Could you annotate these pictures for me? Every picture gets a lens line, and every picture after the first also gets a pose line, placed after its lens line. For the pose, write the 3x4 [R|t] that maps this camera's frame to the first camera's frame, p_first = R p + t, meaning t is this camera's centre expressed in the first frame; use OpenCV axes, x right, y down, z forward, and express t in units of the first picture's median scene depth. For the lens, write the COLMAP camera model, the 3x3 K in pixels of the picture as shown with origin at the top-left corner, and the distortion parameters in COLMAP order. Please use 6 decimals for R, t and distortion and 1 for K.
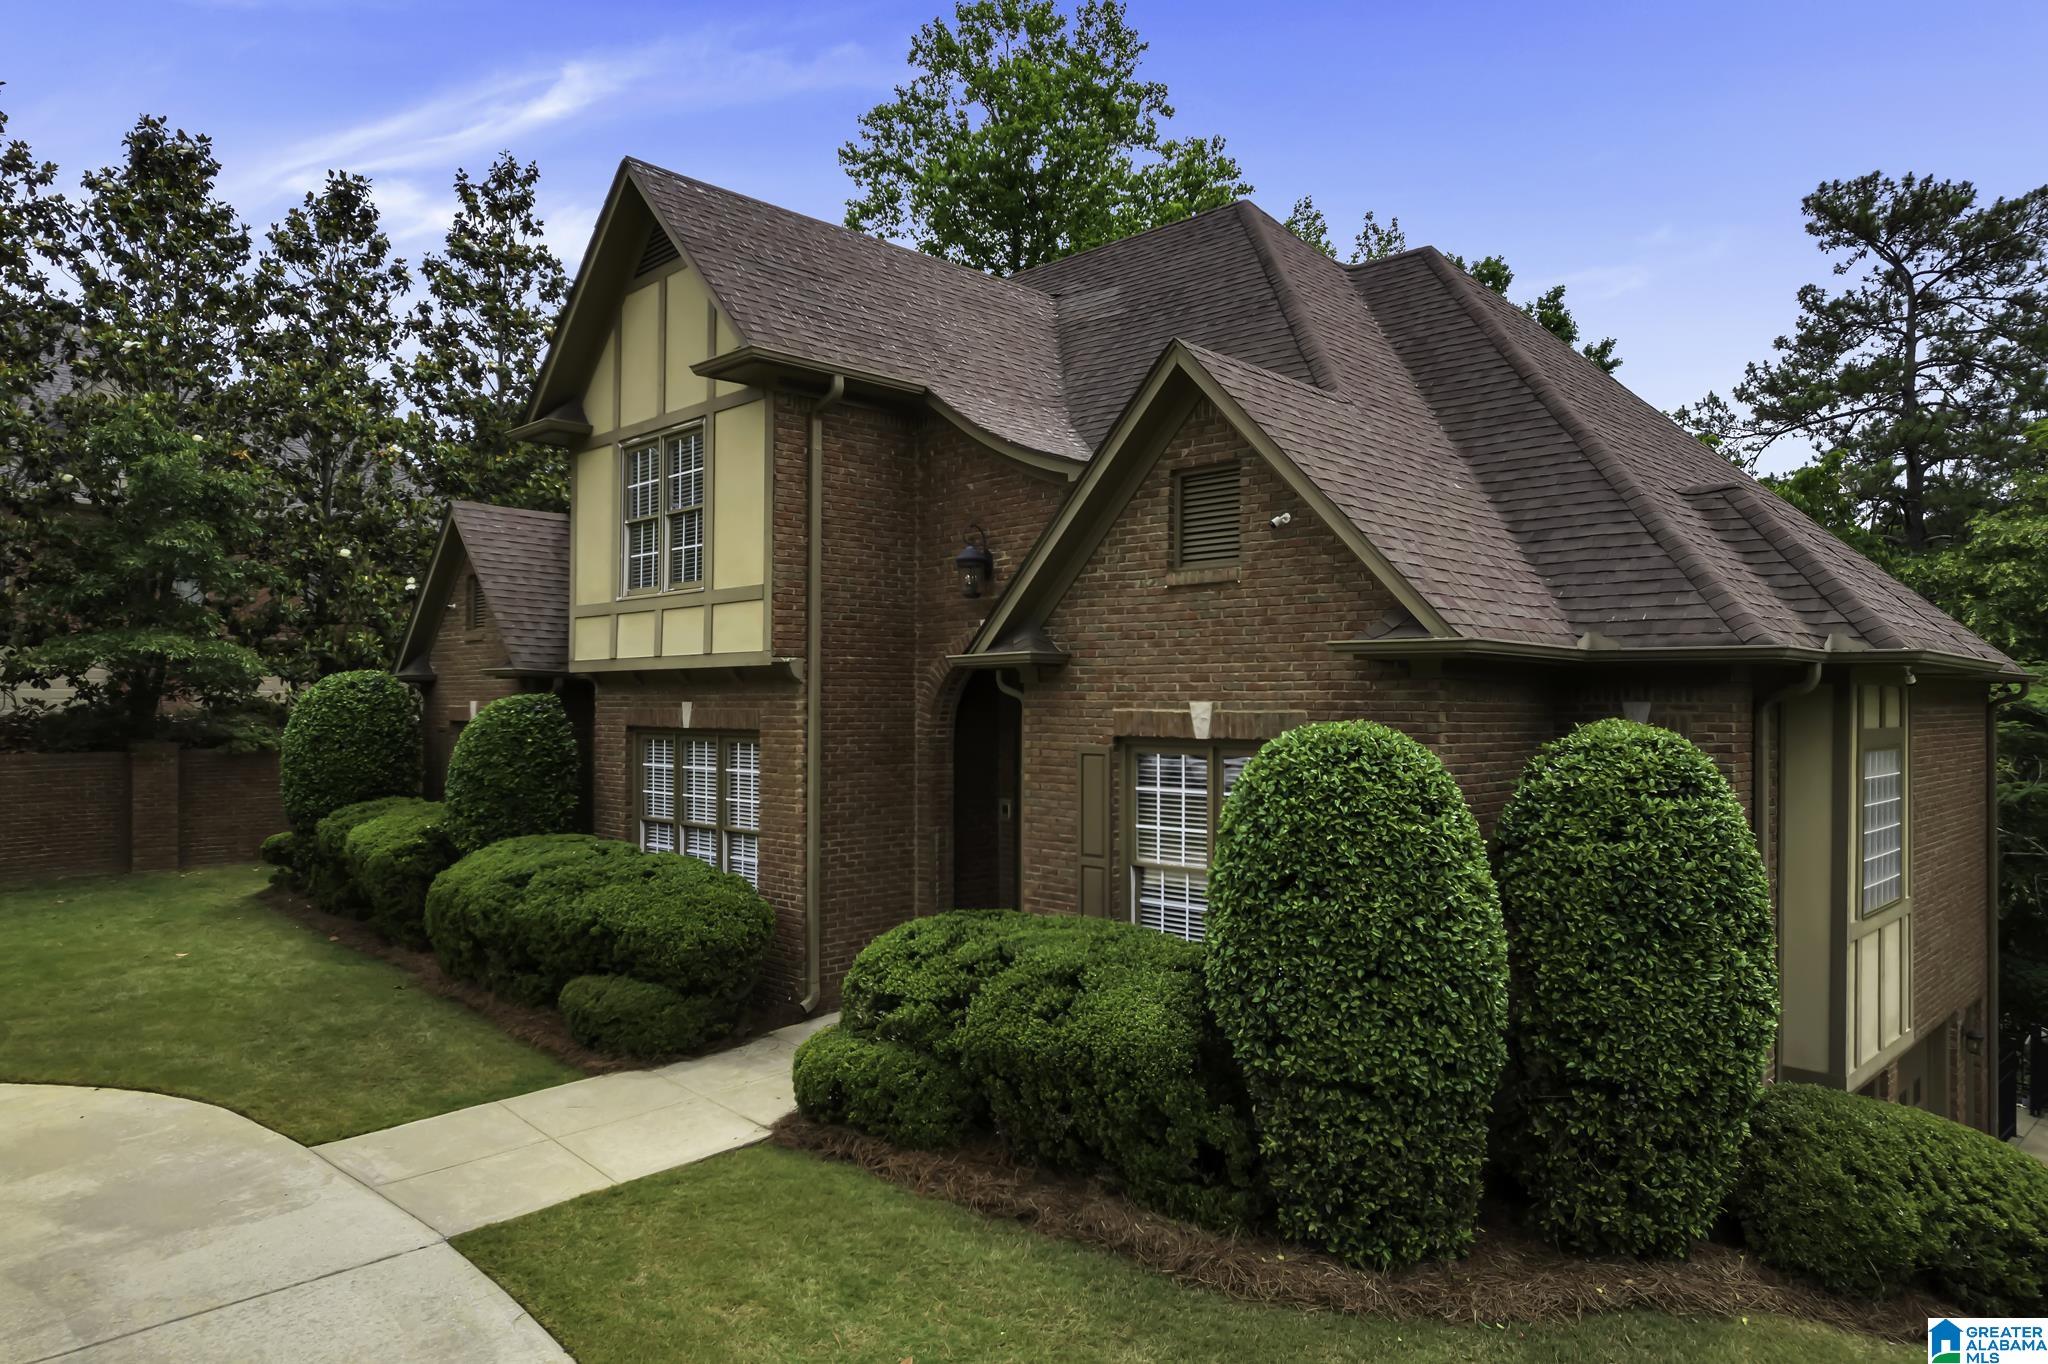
lens RADIAL K [[1314.1, 0, 1027.3], [0, 1314.1, 697.2], [0, 0, 1]] dist [-0.071953, 0.063179]
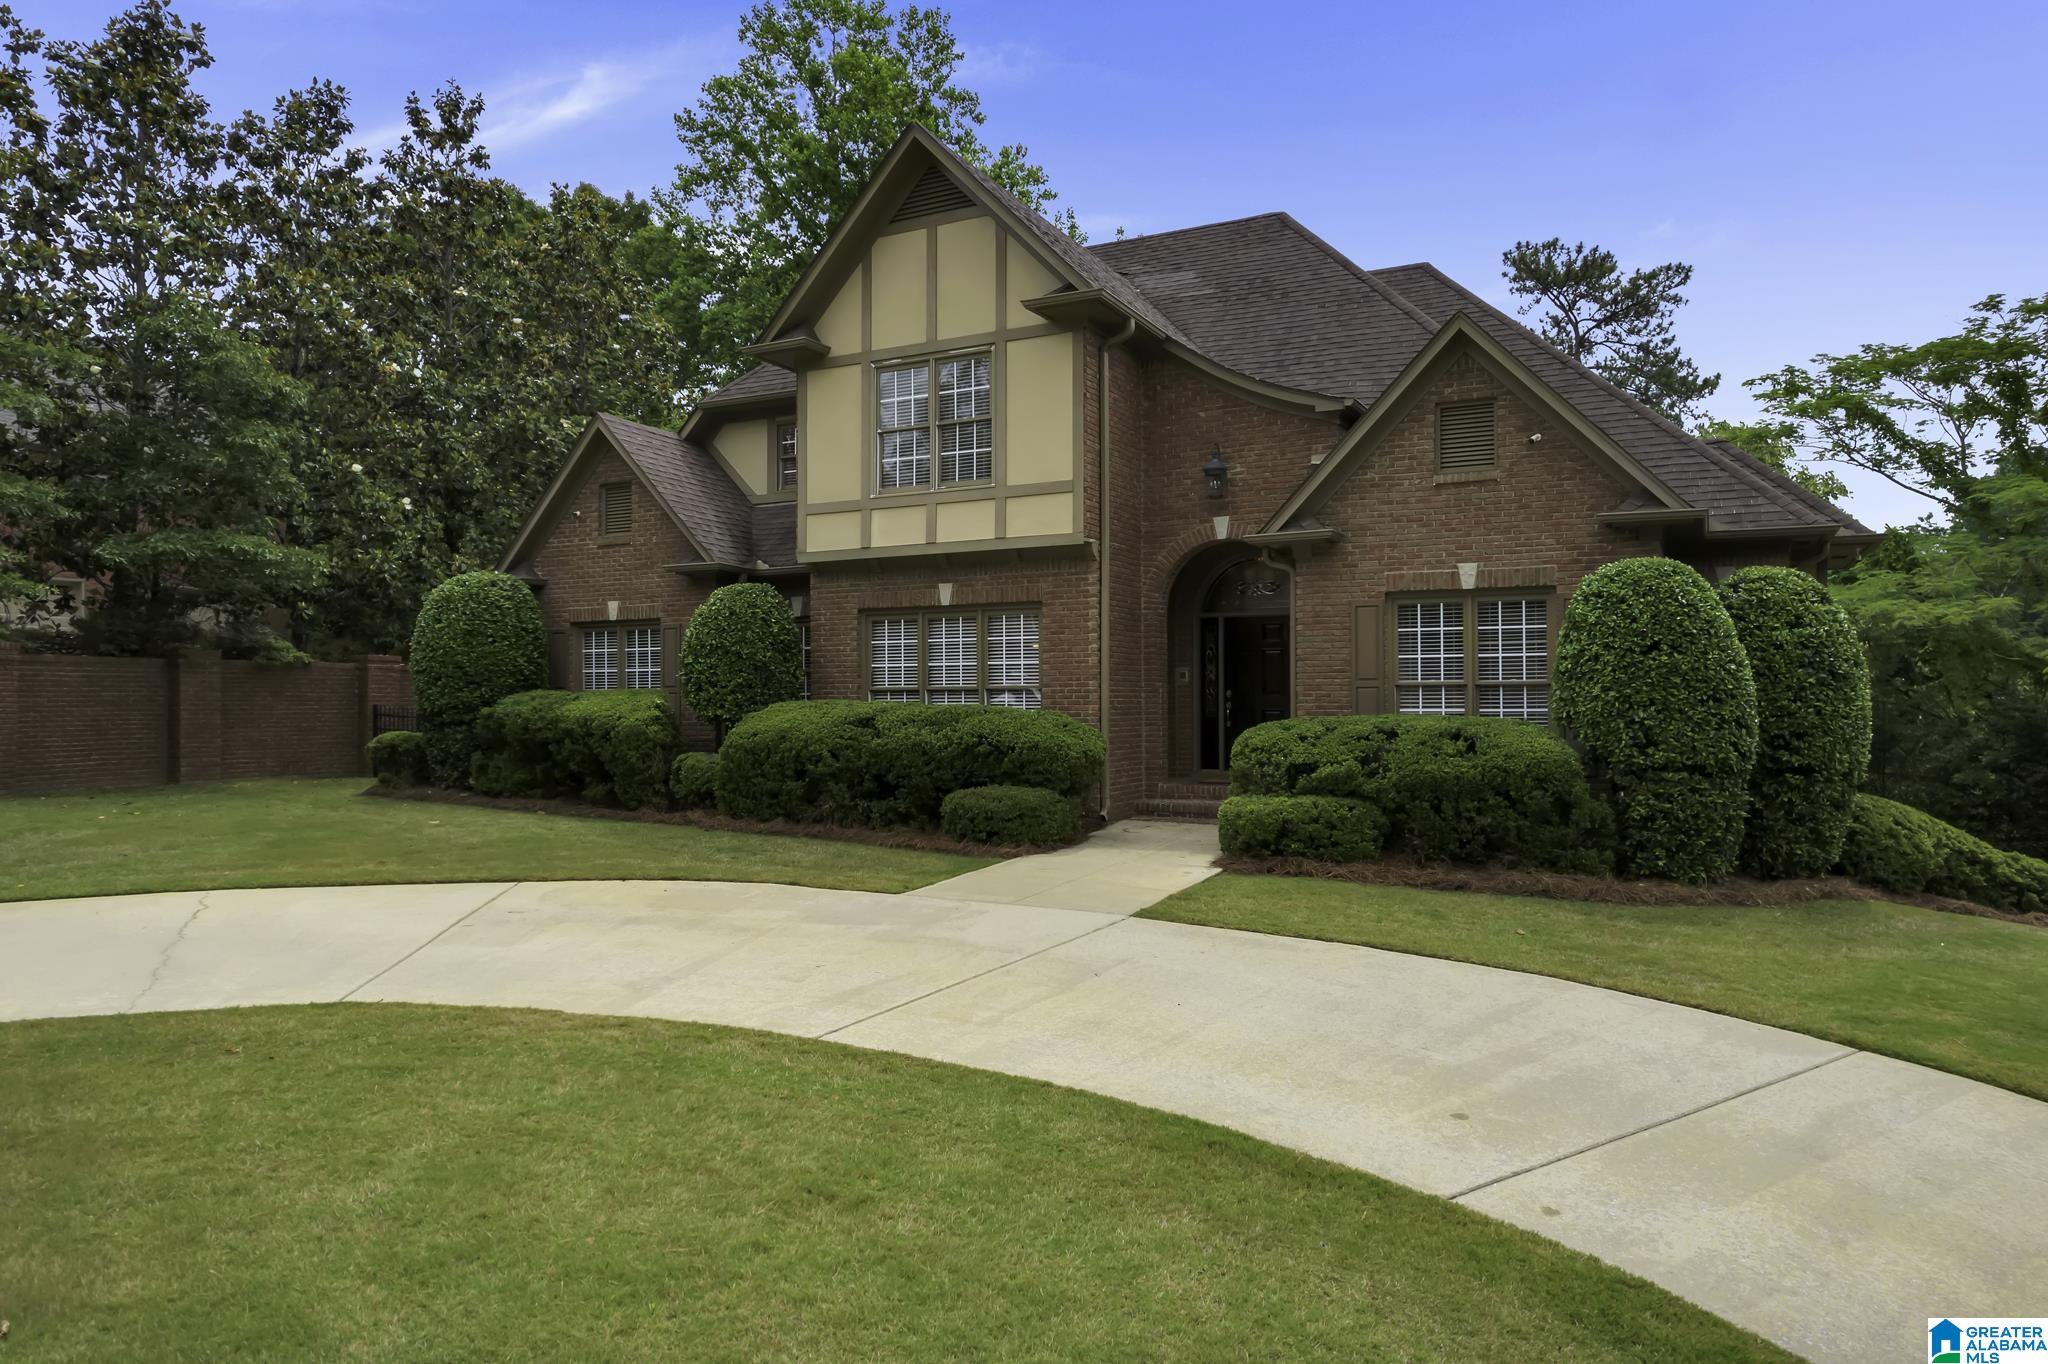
lens RADIAL K [[1314.1, 0, 1027.3], [0, 1314.1, 697.2], [0, 0, 1]] dist [-0.071953, 0.063179]
pose [[0.953101, -0.004690, 0.302617, -0.621523], [0.004503, 0.999989, 0.001315, 0.119568], [-0.302620, 0.000109, 0.953111, -0.181904]]
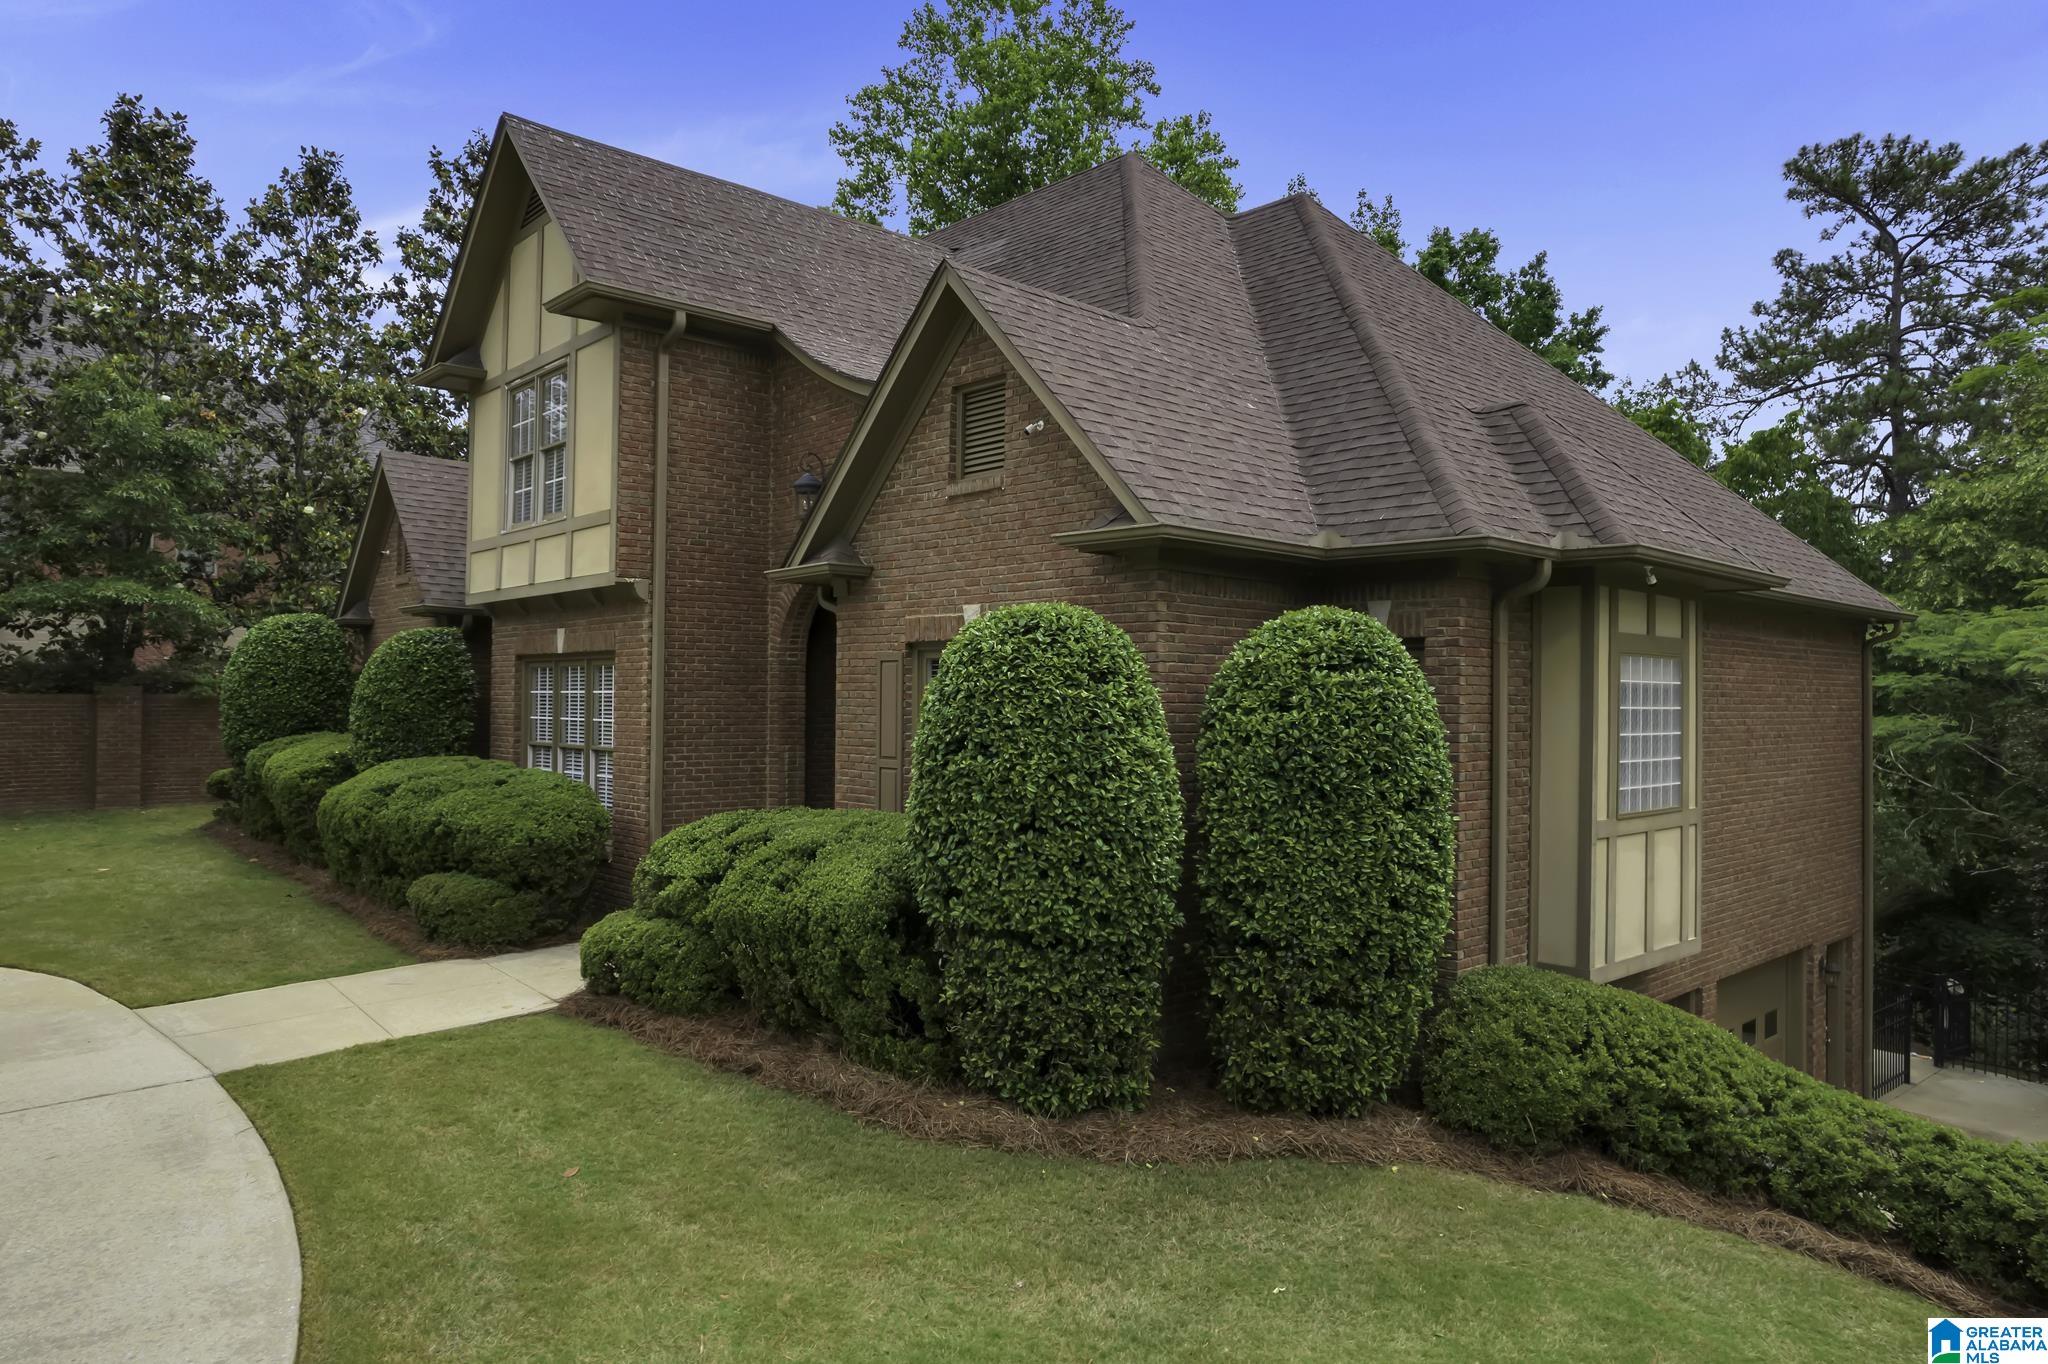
lens RADIAL K [[1320.7, 0, 1024.0], [0, 1320.7, 682.0], [0, 0, 1]] dist [-0.069814, 0.061670]
pose [[0.998998, 0.005171, -0.044453, 0.179359], [-0.005525, 0.999954, -0.007826, 0.059579], [0.044411, 0.008064, 0.998981, -0.041925]]
